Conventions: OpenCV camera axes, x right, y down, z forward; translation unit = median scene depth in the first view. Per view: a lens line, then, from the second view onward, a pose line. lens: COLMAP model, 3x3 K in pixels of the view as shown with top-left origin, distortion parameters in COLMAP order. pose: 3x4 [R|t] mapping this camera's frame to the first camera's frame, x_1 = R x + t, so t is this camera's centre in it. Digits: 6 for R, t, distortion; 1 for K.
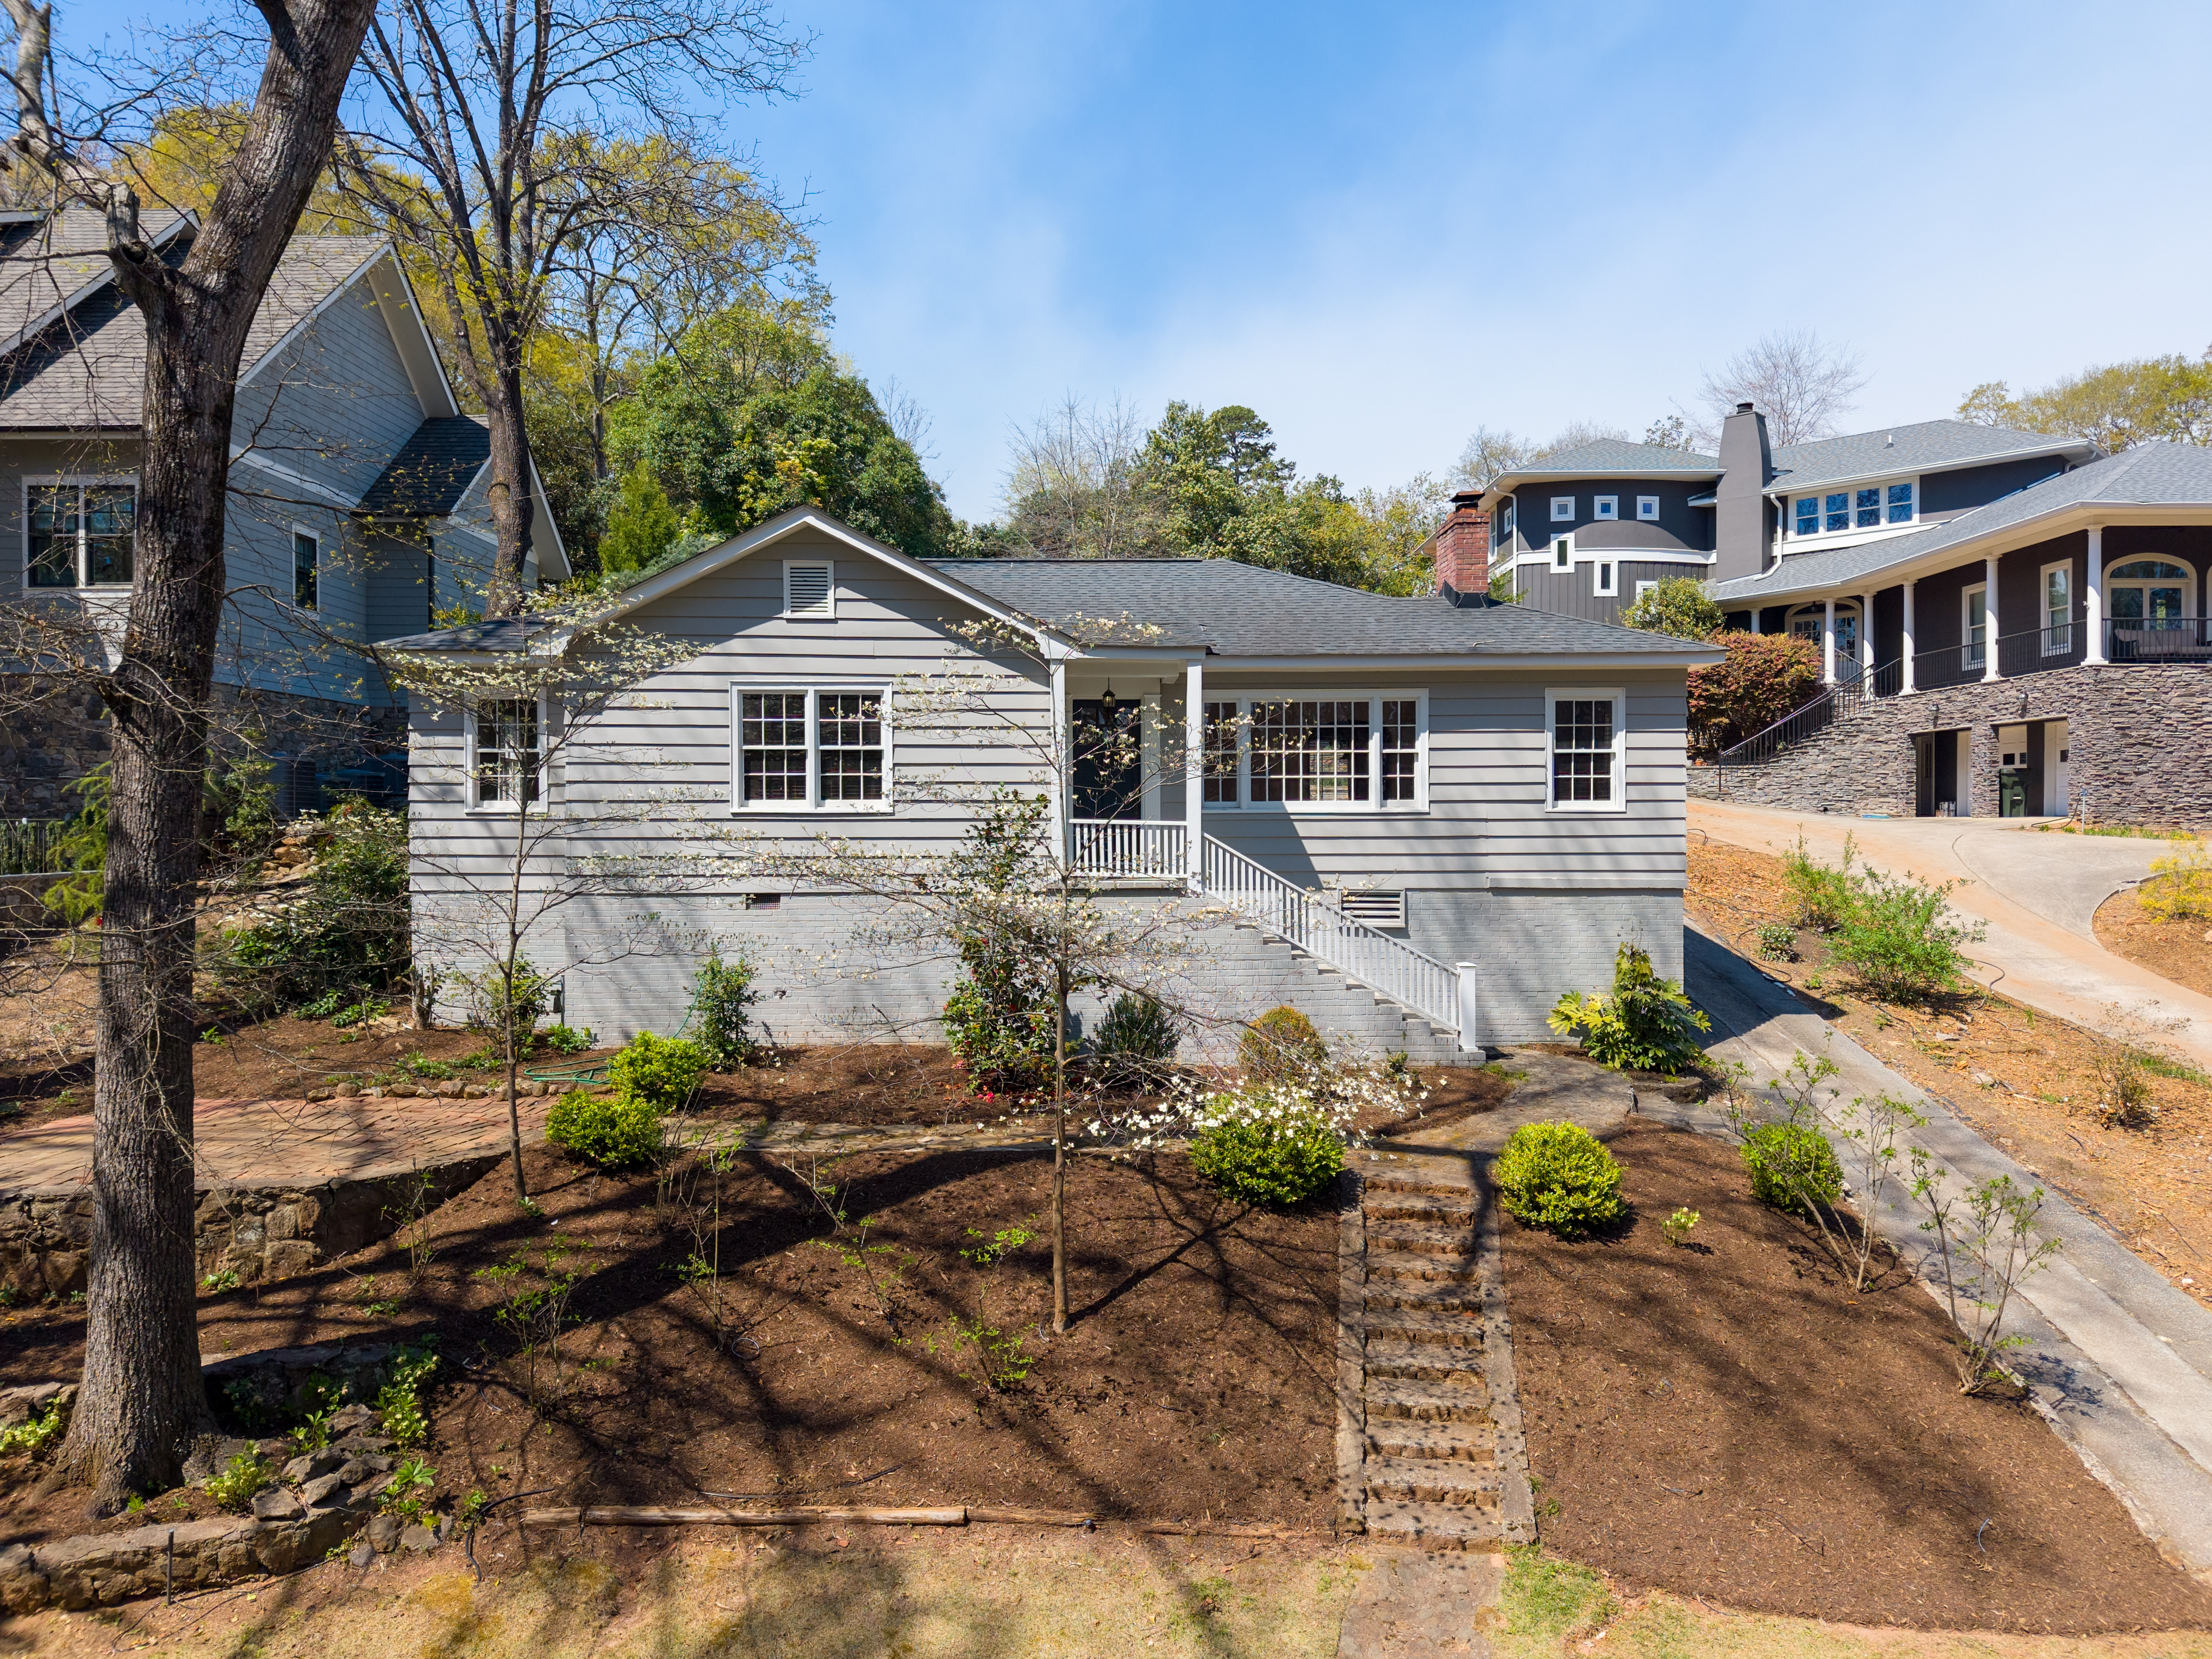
lens RADIAL K [[1508.7, 0, 1106.0], [0, 1508.7, 829.5], [0, 0, 1]] dist [0.012124, -0.004761]
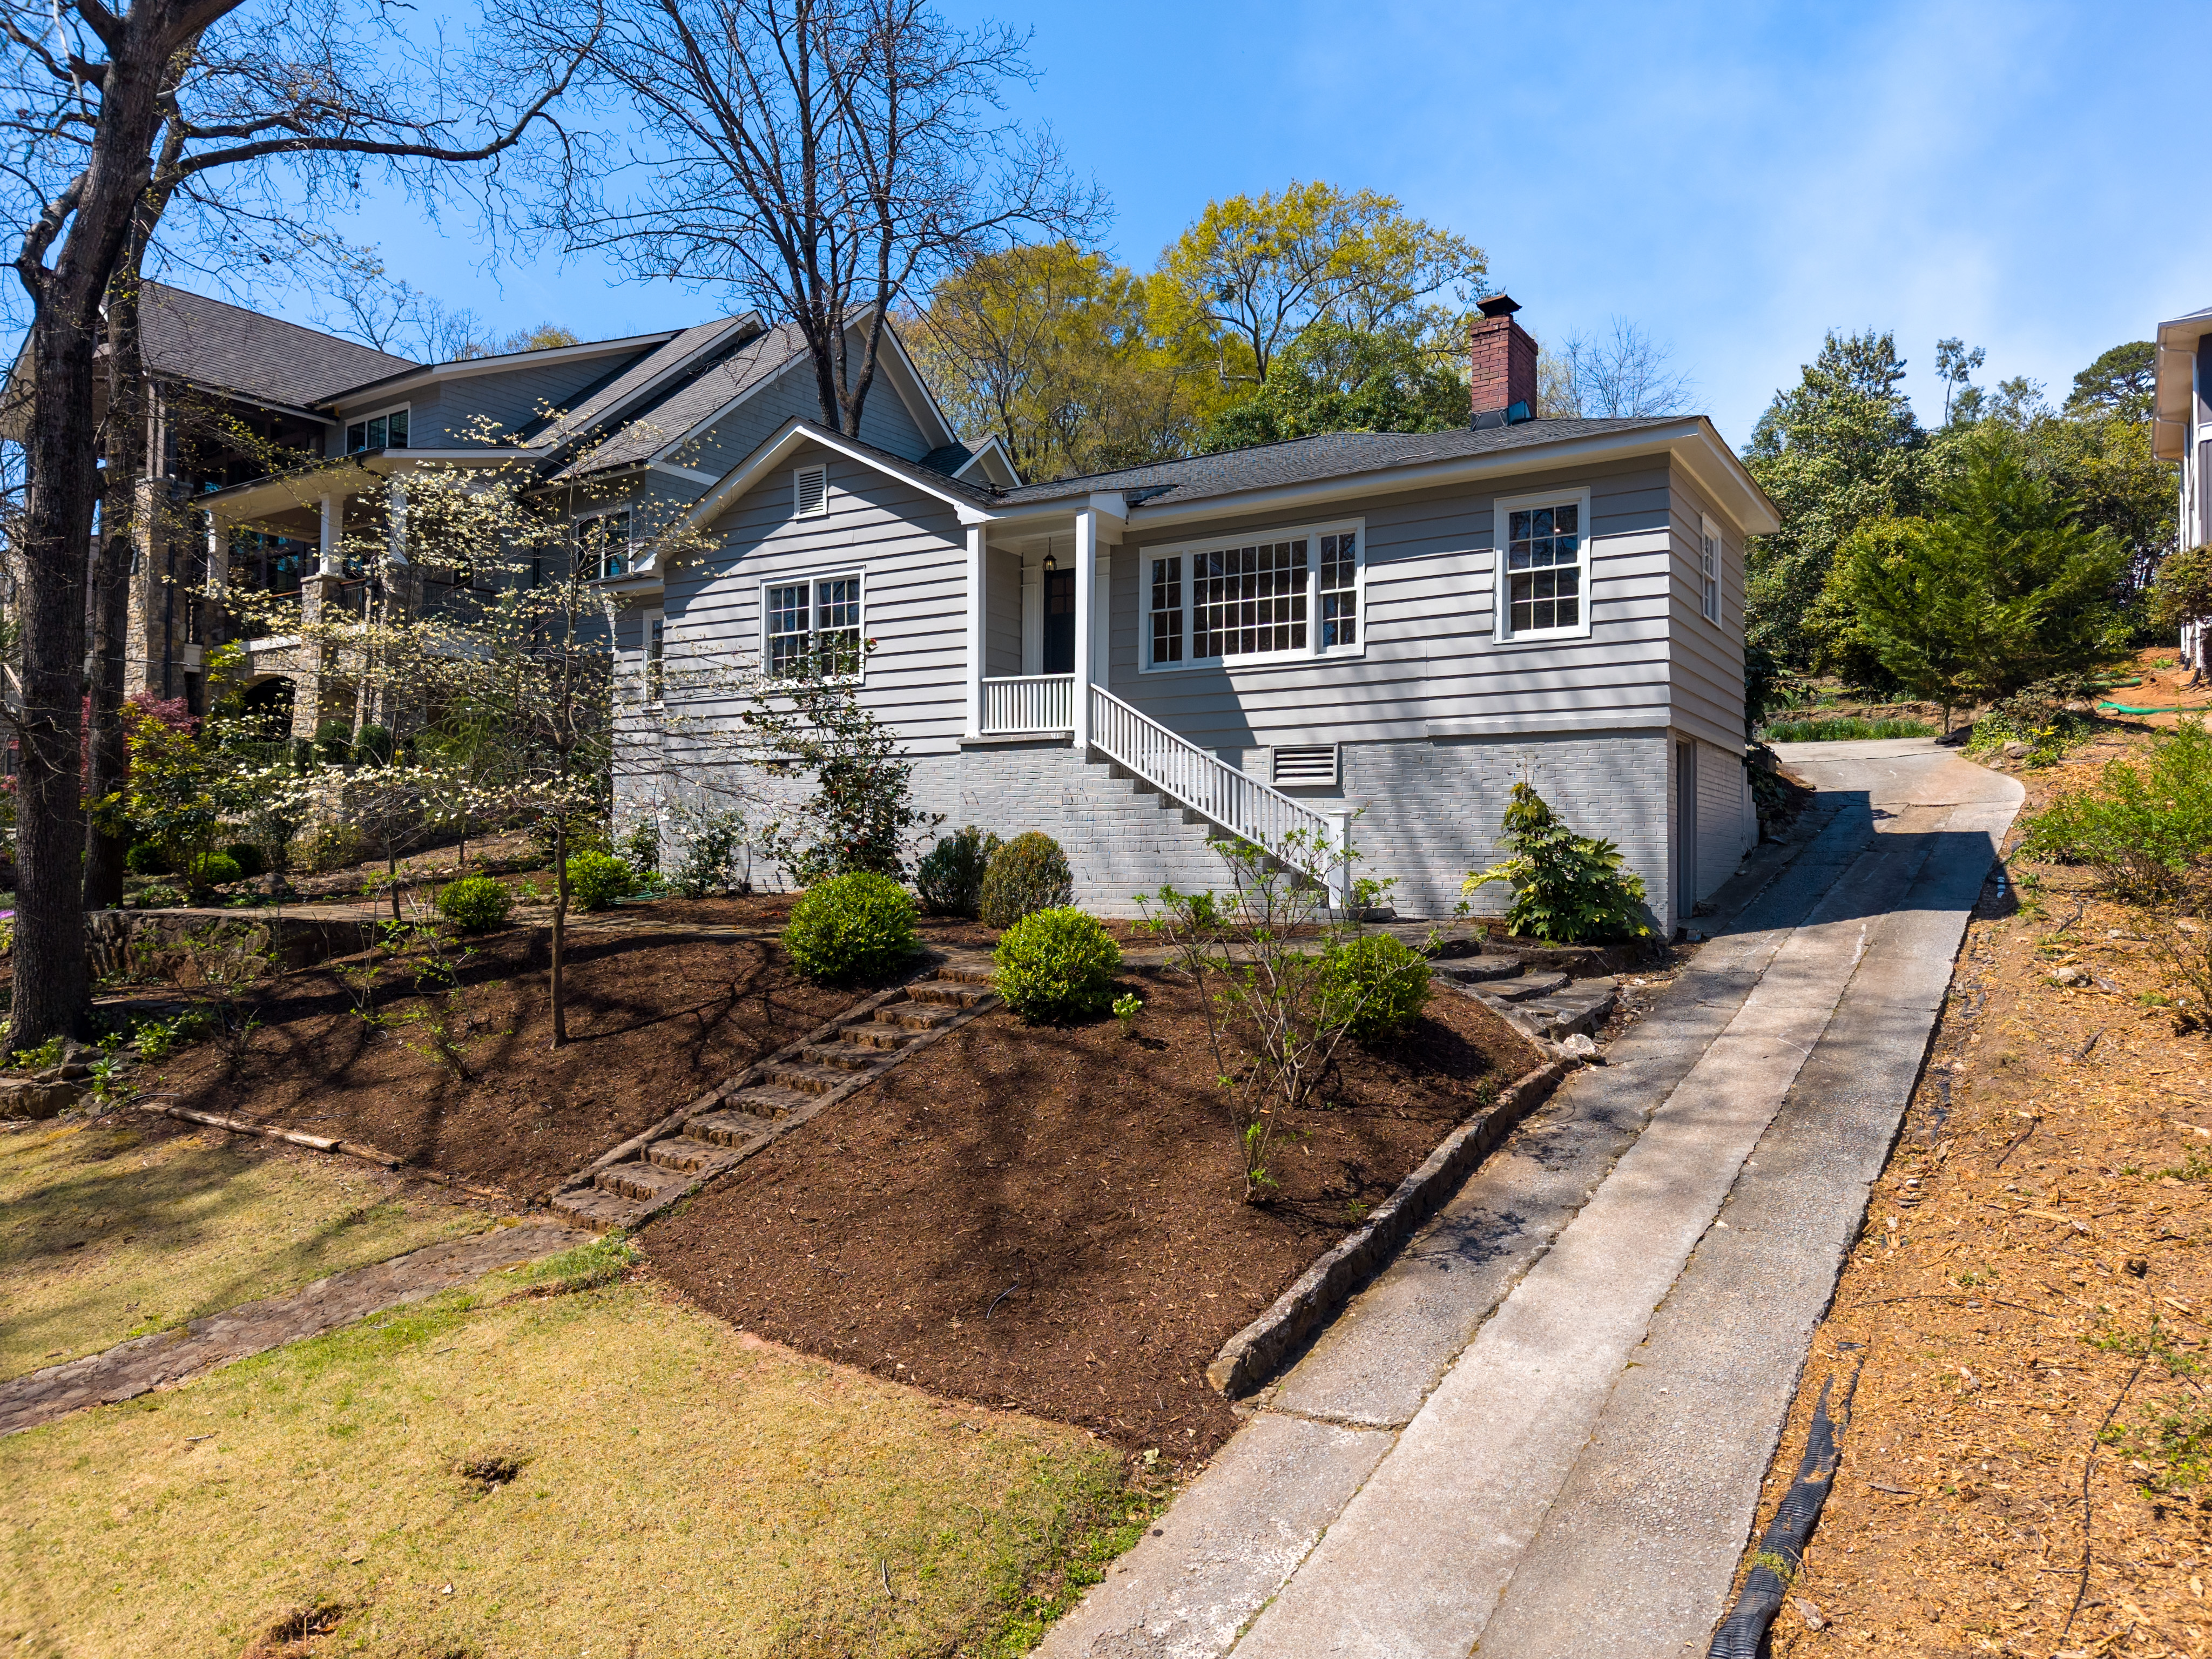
lens RADIAL K [[1517.3, 0, 1106.0], [0, 1517.3, 829.5], [0, 0, 1]] dist [0.042474, -0.048562]
pose [[0.823244, -0.010668, -0.567588, 0.861253], [-0.014314, 0.999115, -0.039539, 0.186411], [0.567508, 0.040675, 0.822363, 0.259692]]
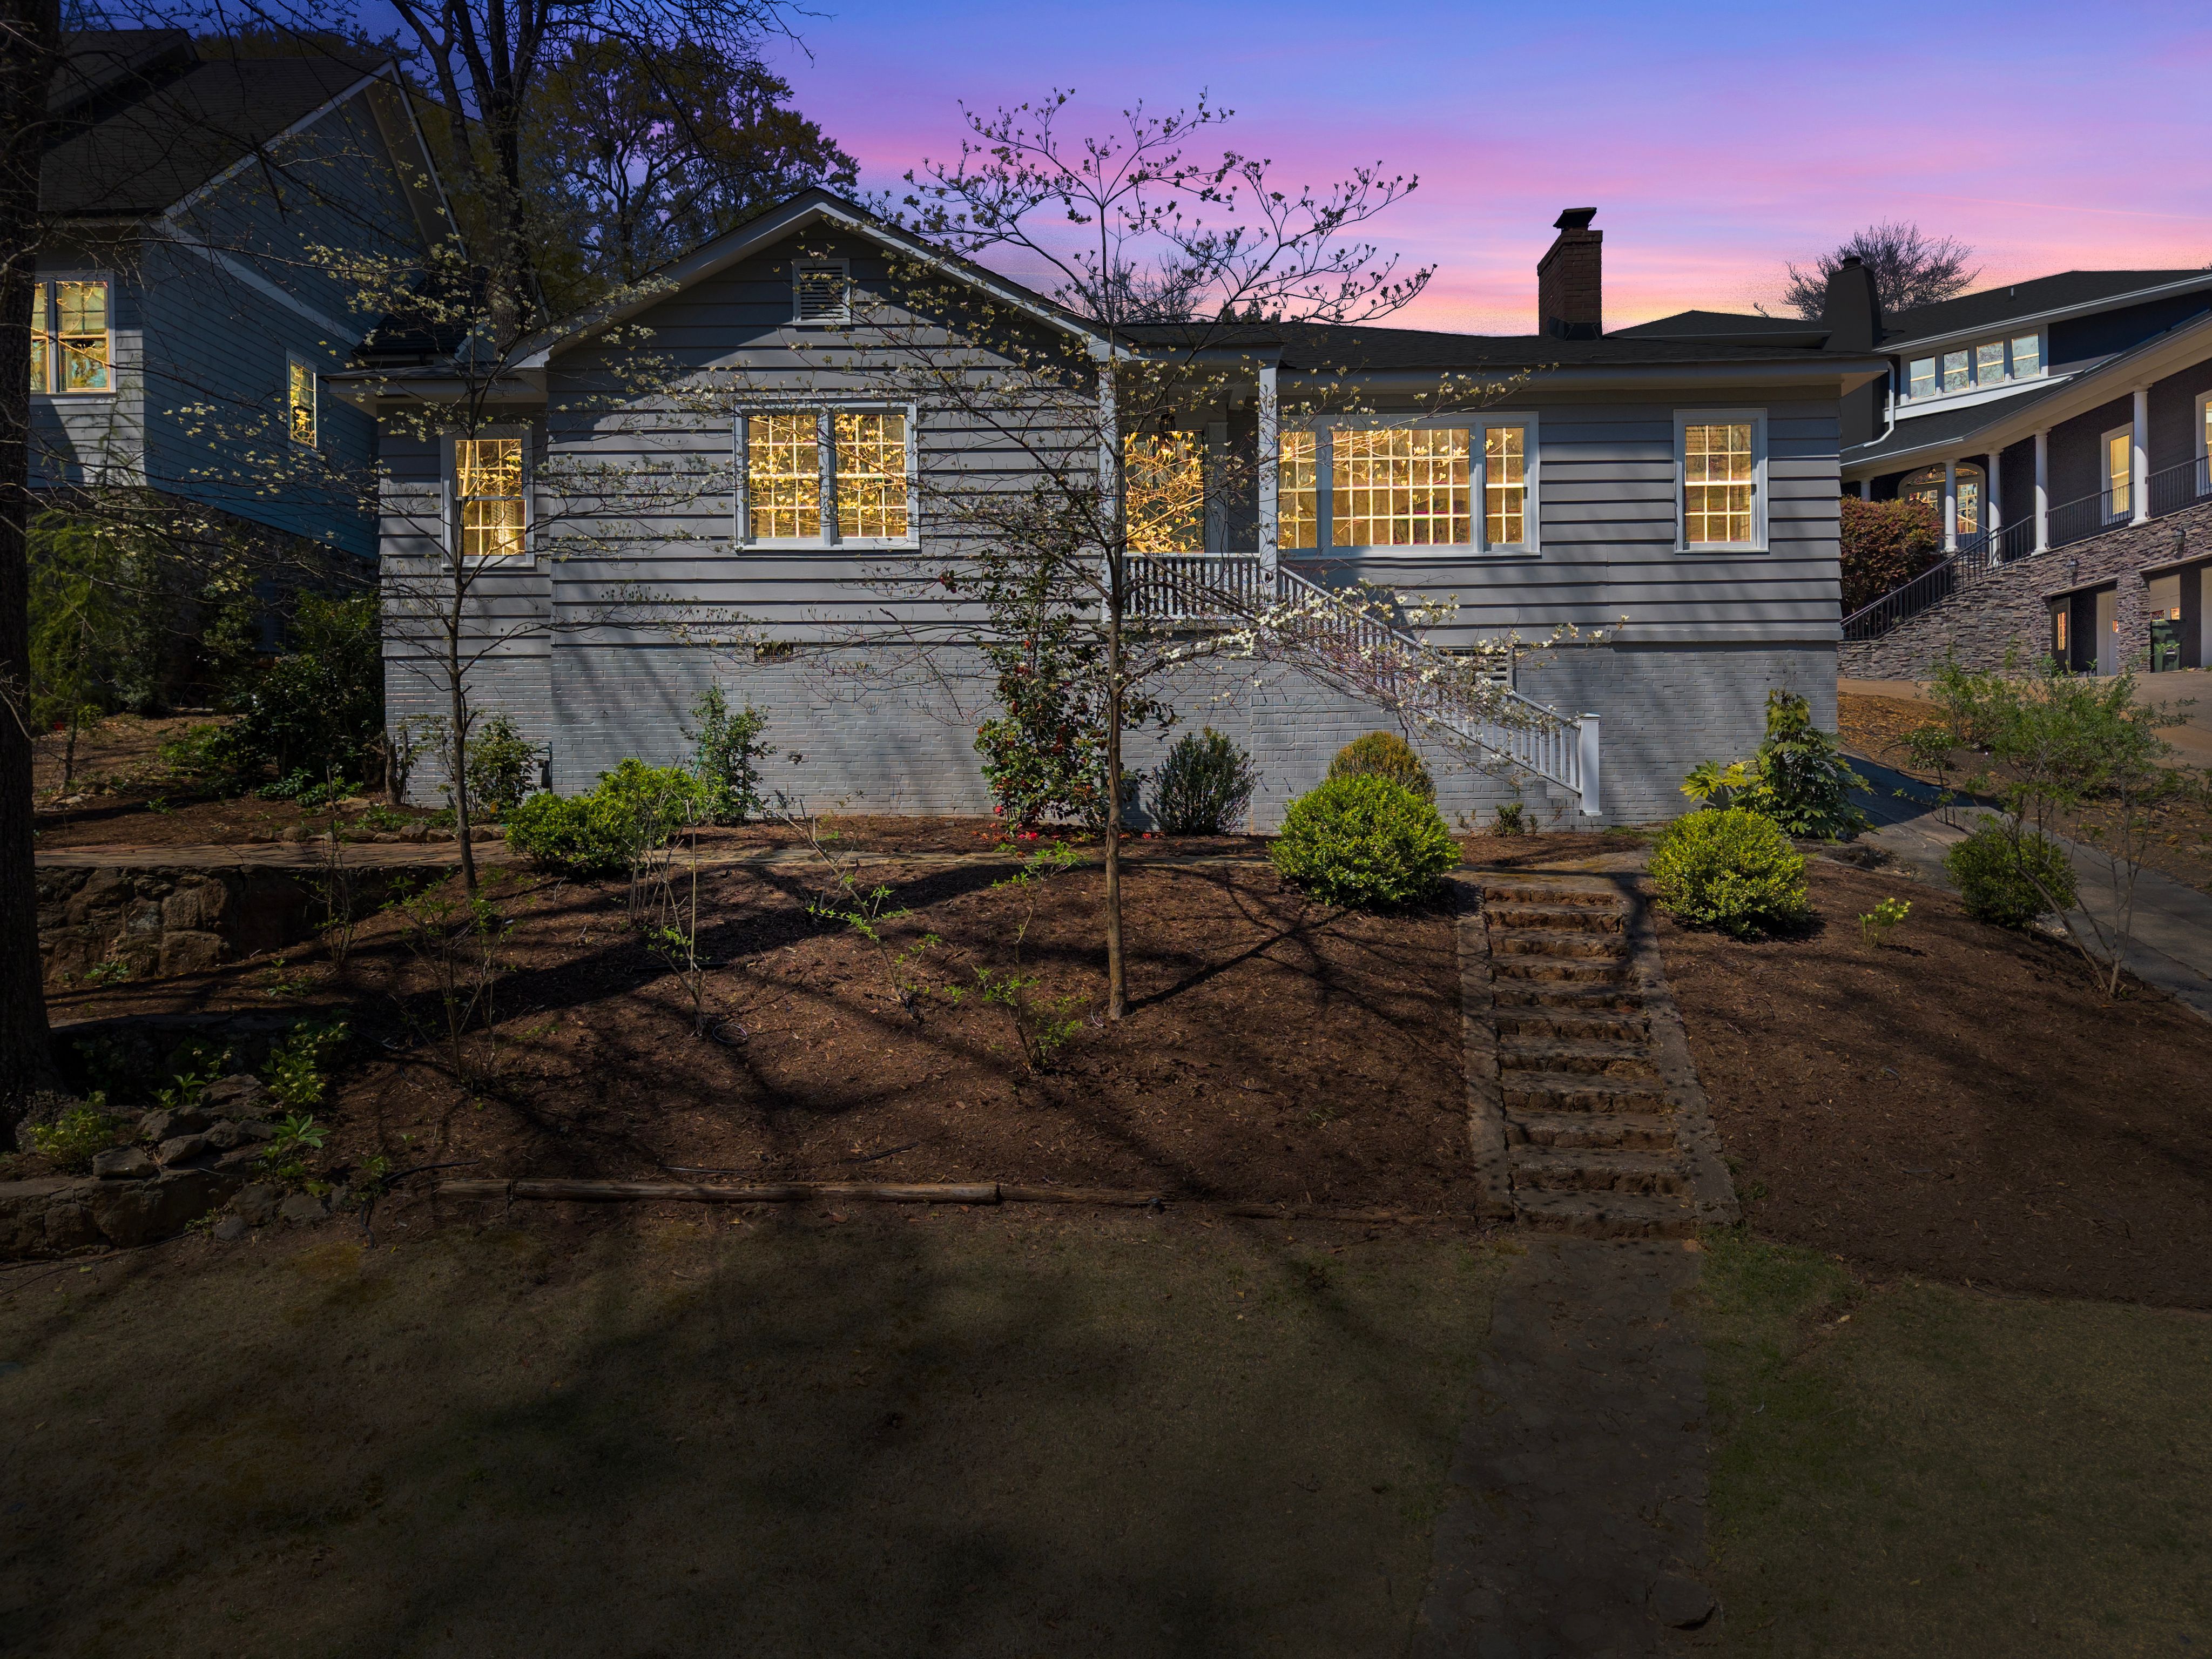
lens RADIAL K [[1523.0, 0, 1106.0], [0, 1523.0, 829.5], [0, 0, 1]] dist [0.013513, -0.004566]
pose [[0.999304, -0.008940, -0.036215, -0.005427], [0.008998, 0.999958, 0.001432, 0.205320], [0.036200, -0.001757, 0.999343, 0.167251]]
